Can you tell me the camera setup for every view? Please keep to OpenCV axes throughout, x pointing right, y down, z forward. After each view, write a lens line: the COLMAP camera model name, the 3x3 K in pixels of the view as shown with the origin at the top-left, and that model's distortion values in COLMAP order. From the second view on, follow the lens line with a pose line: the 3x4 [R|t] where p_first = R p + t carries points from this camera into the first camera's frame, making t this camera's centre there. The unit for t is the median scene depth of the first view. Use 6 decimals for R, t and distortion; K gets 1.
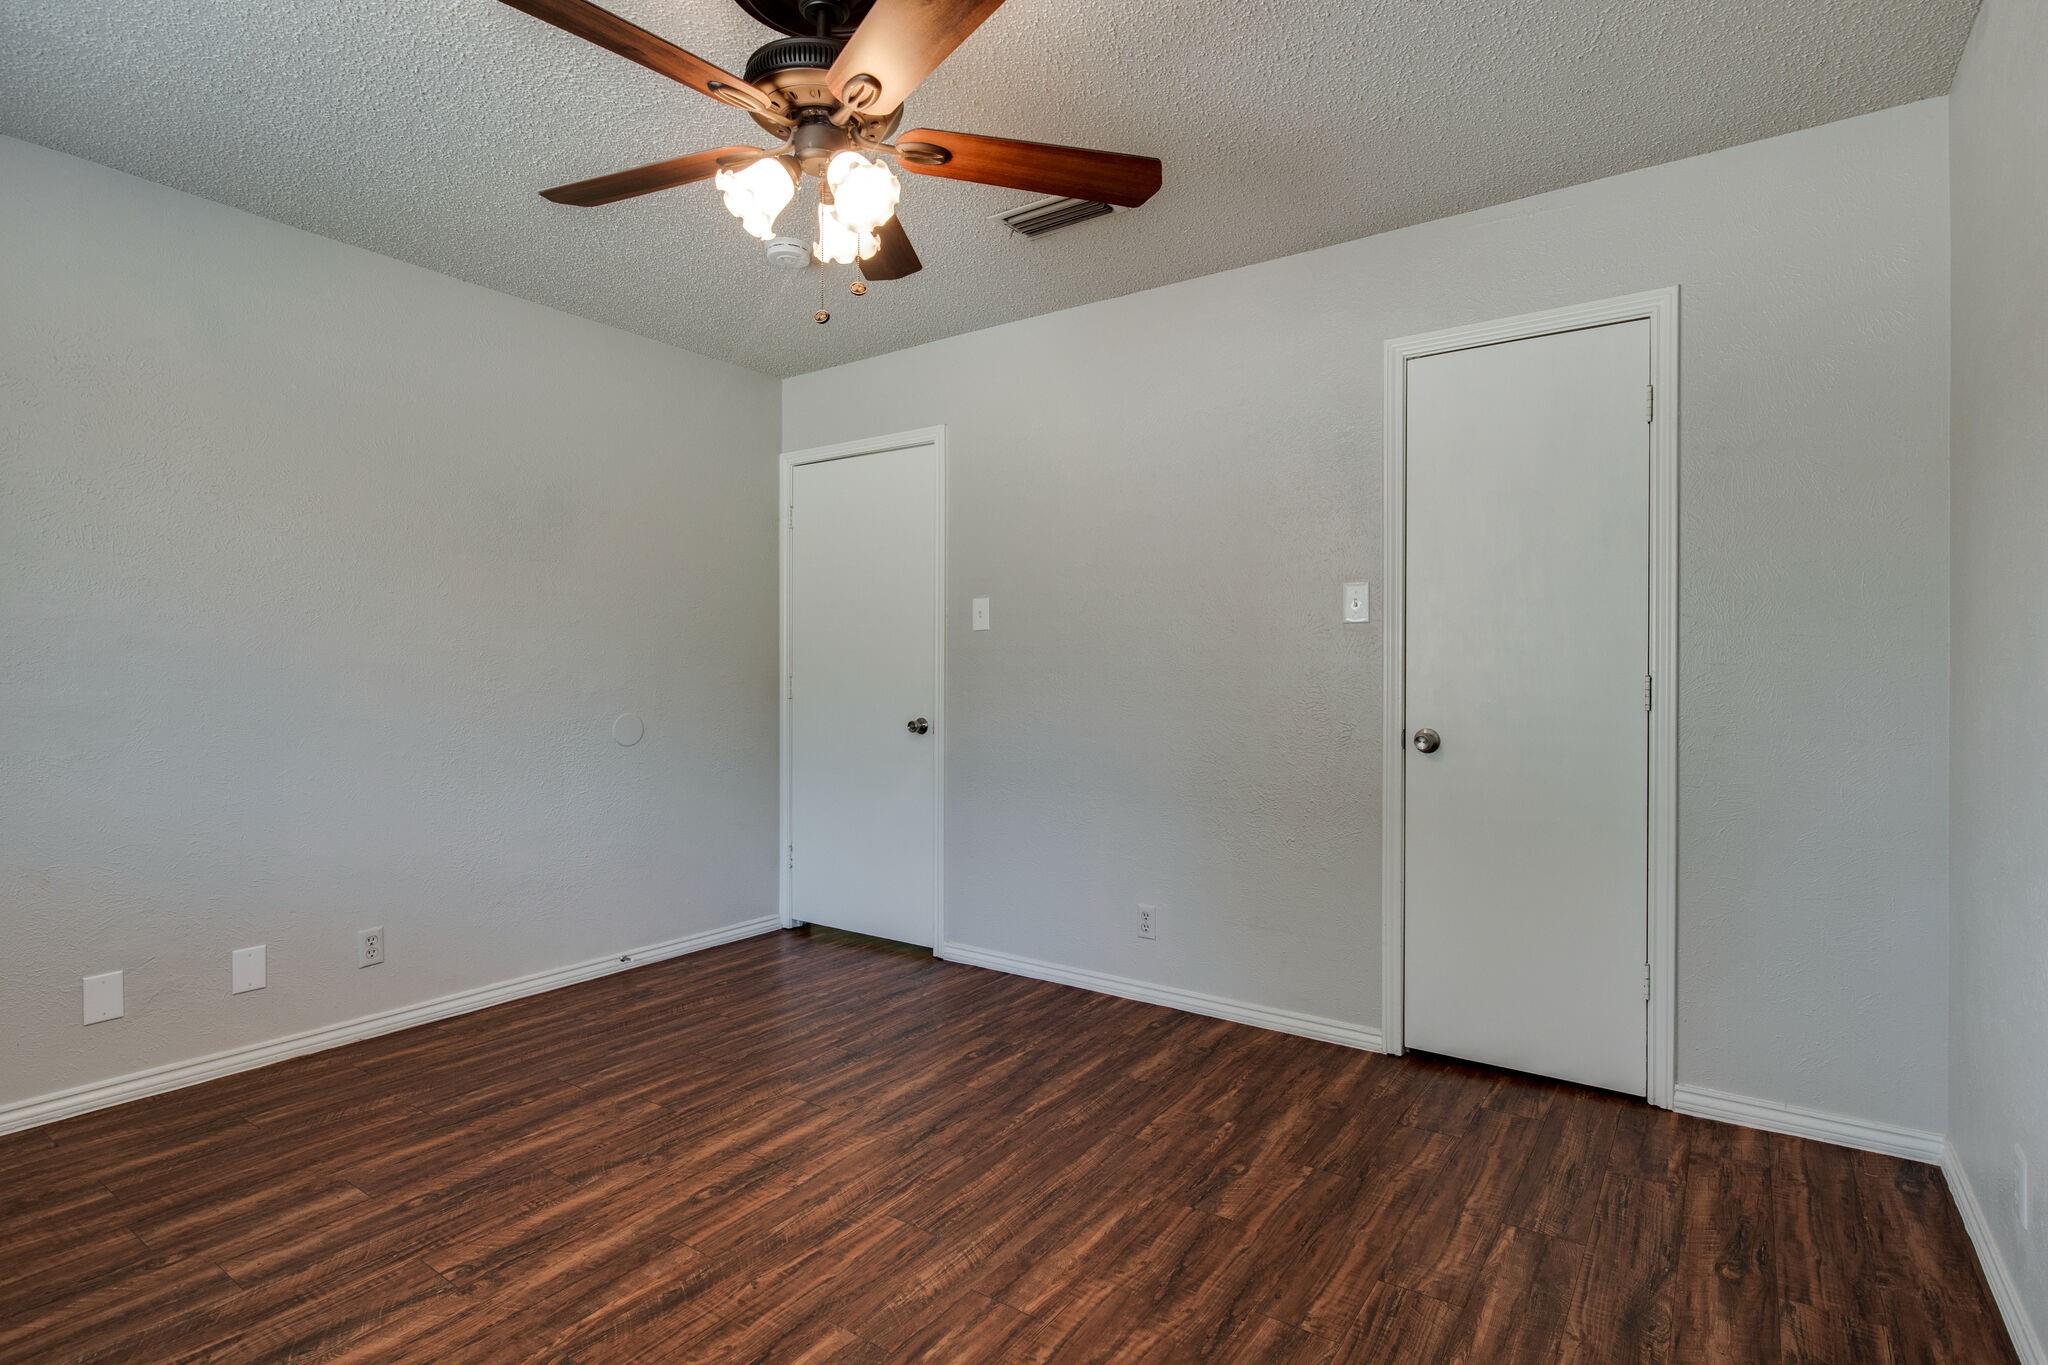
lens RADIAL K [[1017.3, 0, 1031.0], [0, 1017.3, 673.8], [0, 0, 1]] dist [0.000588, -0.000178]
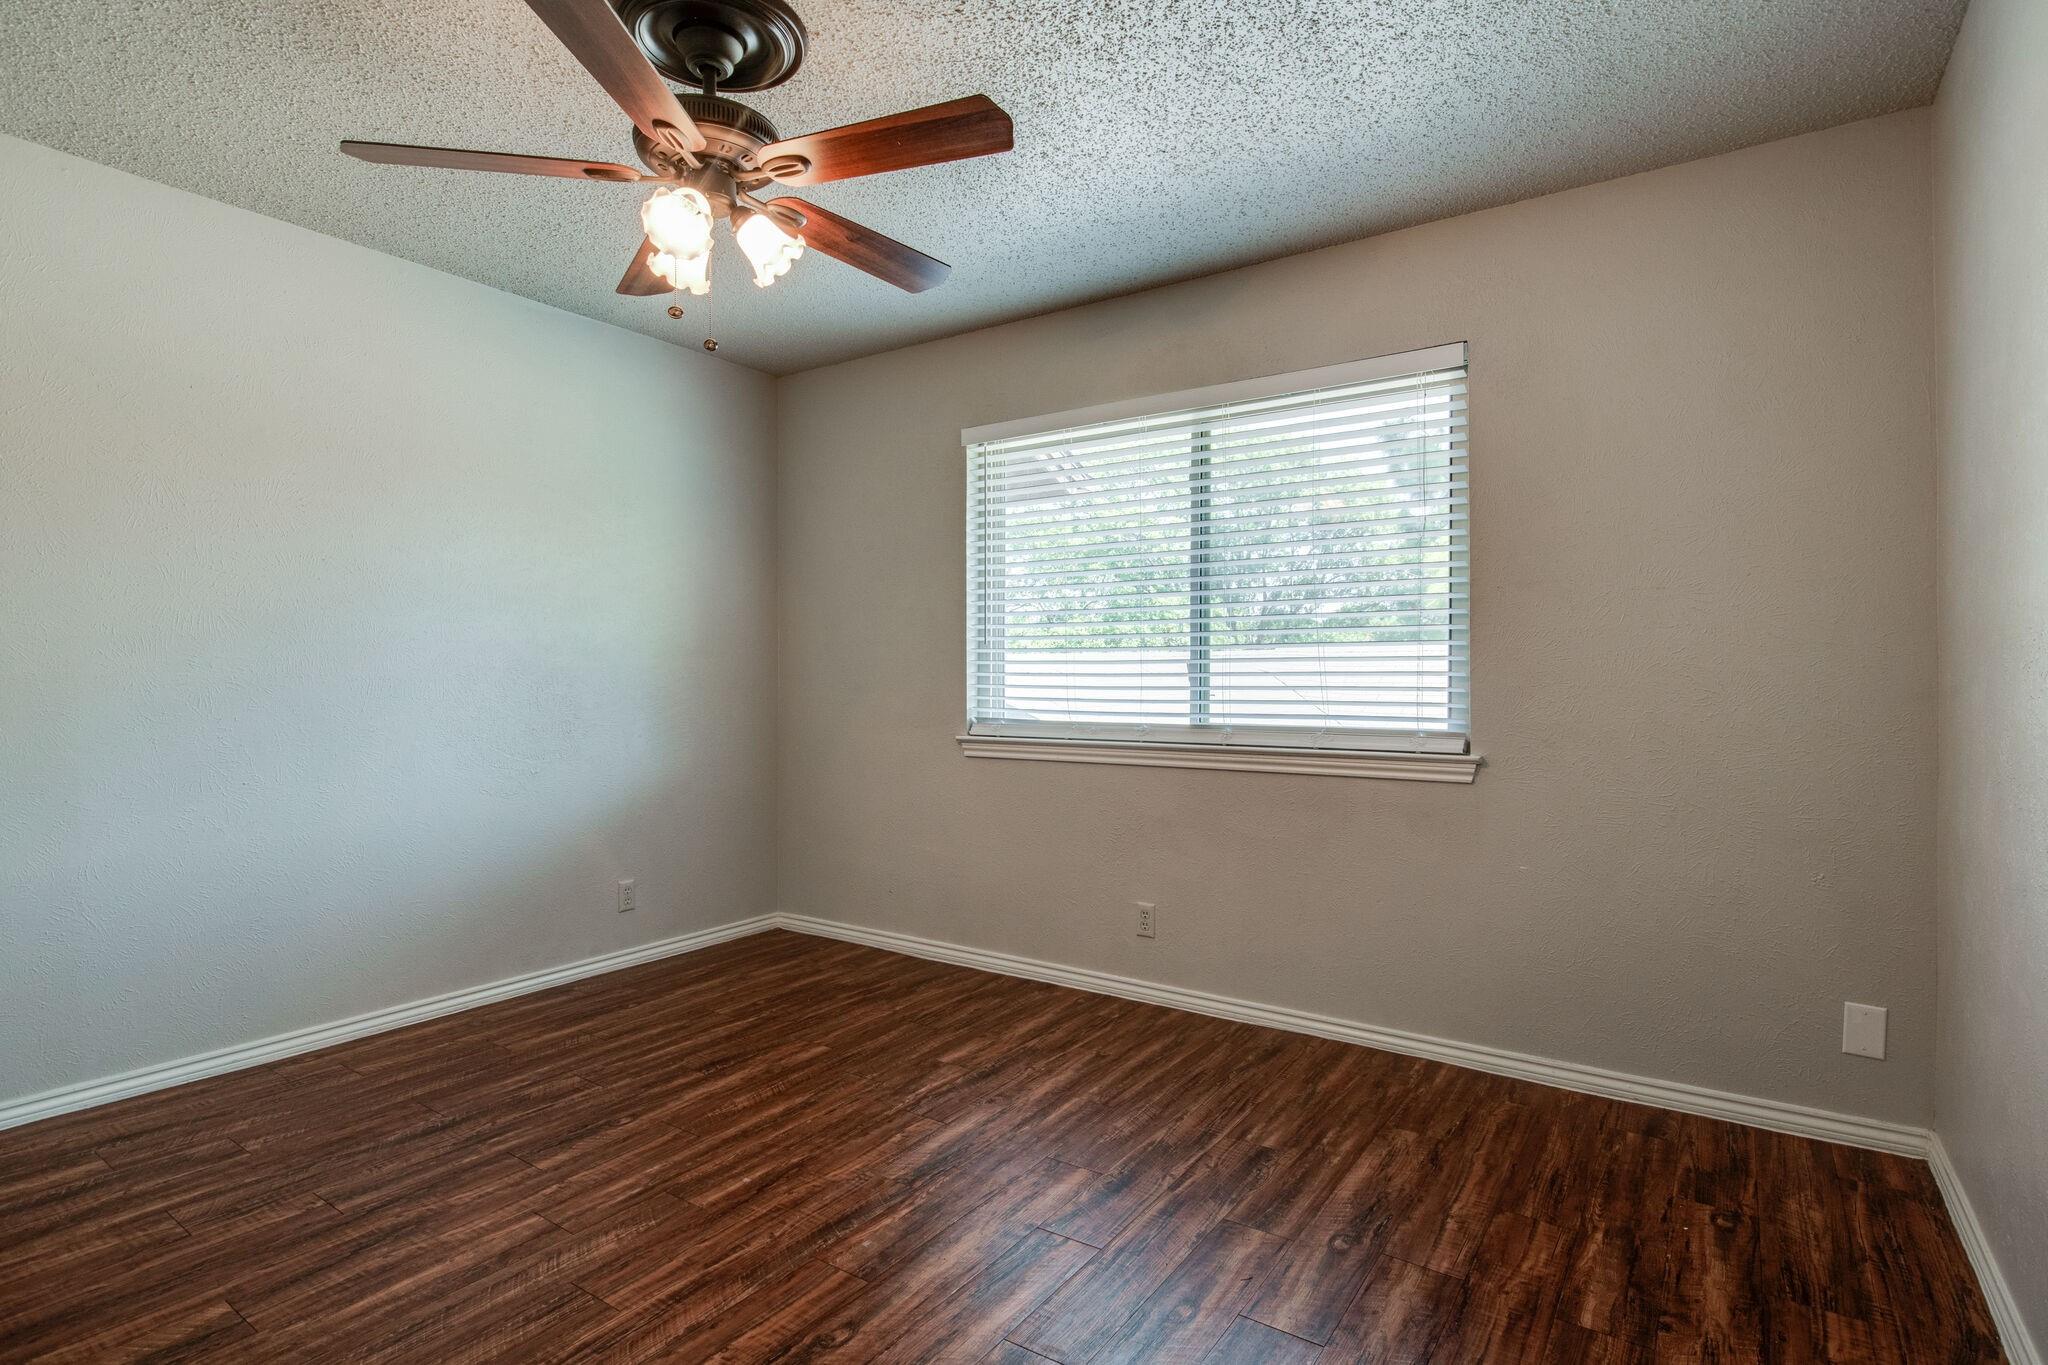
lens RADIAL K [[1017.3, 0, 1031.0], [0, 1017.3, 673.8], [0, 0, 1]] dist [0.000588, -0.000178]
pose [[-0.999928, -0.000779, -0.011979, -0.510375], [-0.000813, 0.999996, 0.002856, -0.003059], [0.011977, 0.002865, -0.999924, 1.992745]]
